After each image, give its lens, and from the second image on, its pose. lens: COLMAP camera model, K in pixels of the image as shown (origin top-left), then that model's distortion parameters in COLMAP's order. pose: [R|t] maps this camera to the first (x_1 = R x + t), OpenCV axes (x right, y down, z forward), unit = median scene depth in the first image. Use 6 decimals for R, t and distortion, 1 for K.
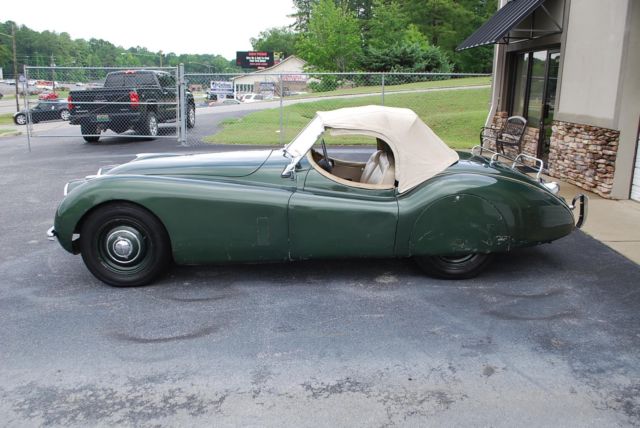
lens RADIAL K [[586.0, 0, 320.0], [0, 586.0, 214.0], [0, 0, 1]] dist [-0.064763, -0.002853]
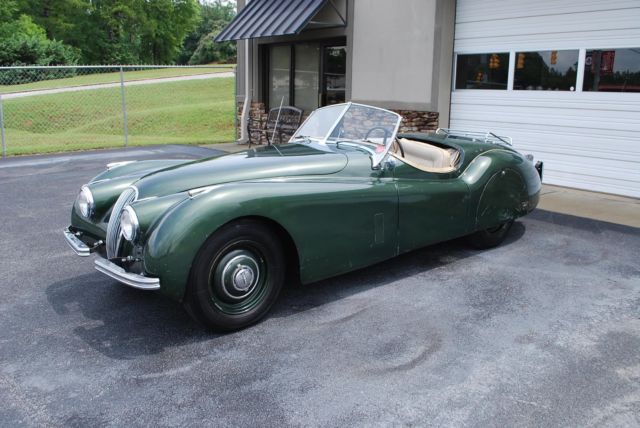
lens RADIAL K [[608.3, 0, 320.0], [0, 608.3, 214.0], [0, 0, 1]] dist [-0.068158, -0.003911]
pose [[0.786647, -0.137526, 0.601891, -0.345797], [0.139677, 0.989242, 0.043479, -0.022093], [-0.601396, 0.049868, 0.797393, 0.138740]]
